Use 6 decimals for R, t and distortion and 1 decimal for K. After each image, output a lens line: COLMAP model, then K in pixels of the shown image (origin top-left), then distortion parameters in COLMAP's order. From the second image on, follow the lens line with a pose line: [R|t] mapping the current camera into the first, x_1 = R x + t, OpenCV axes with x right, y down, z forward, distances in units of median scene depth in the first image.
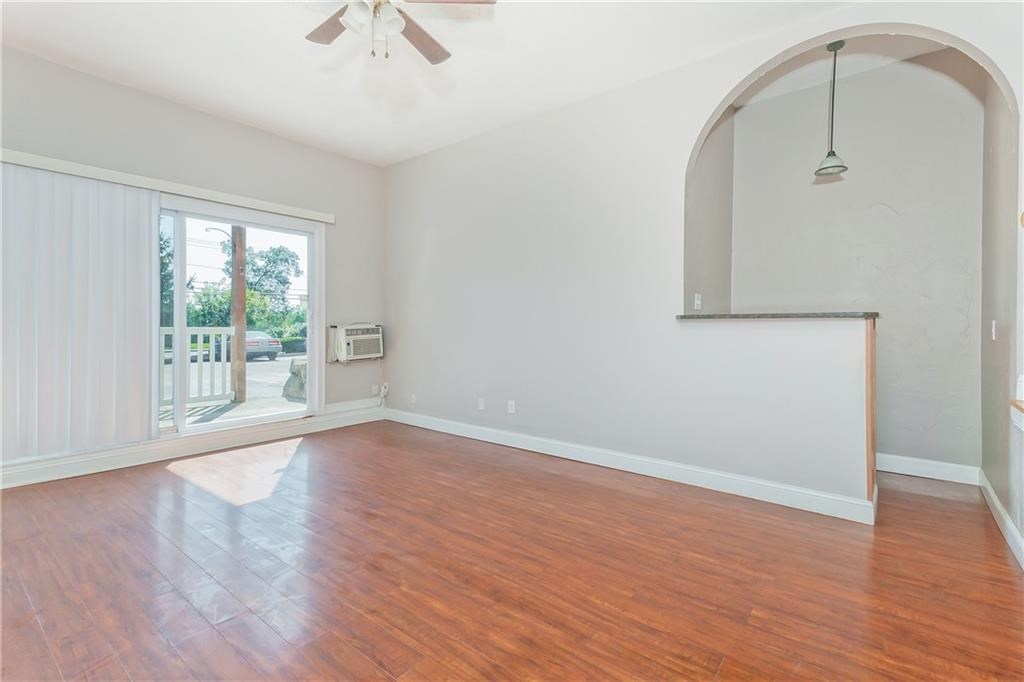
lens RADIAL K [[462.9, 0, 515.1], [0, 462.9, 332.2], [0, 0, 1]] dist [0.019782, -0.001496]
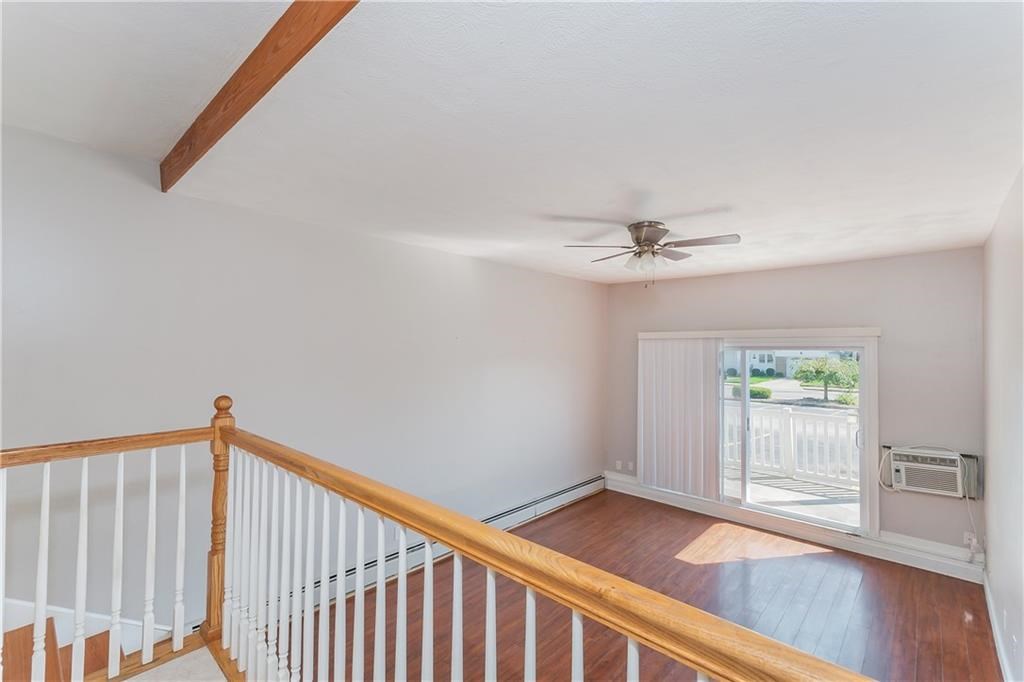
lens RADIAL K [[462.9, 0, 515.1], [0, 462.9, 332.2], [0, 0, 1]] dist [0.019782, -0.001496]
pose [[-0.076107, -0.023651, -0.996819, 0.802295], [-0.013069, 0.999656, -0.022720, -0.280737], [0.997014, 0.011299, -0.076390, 0.452346]]
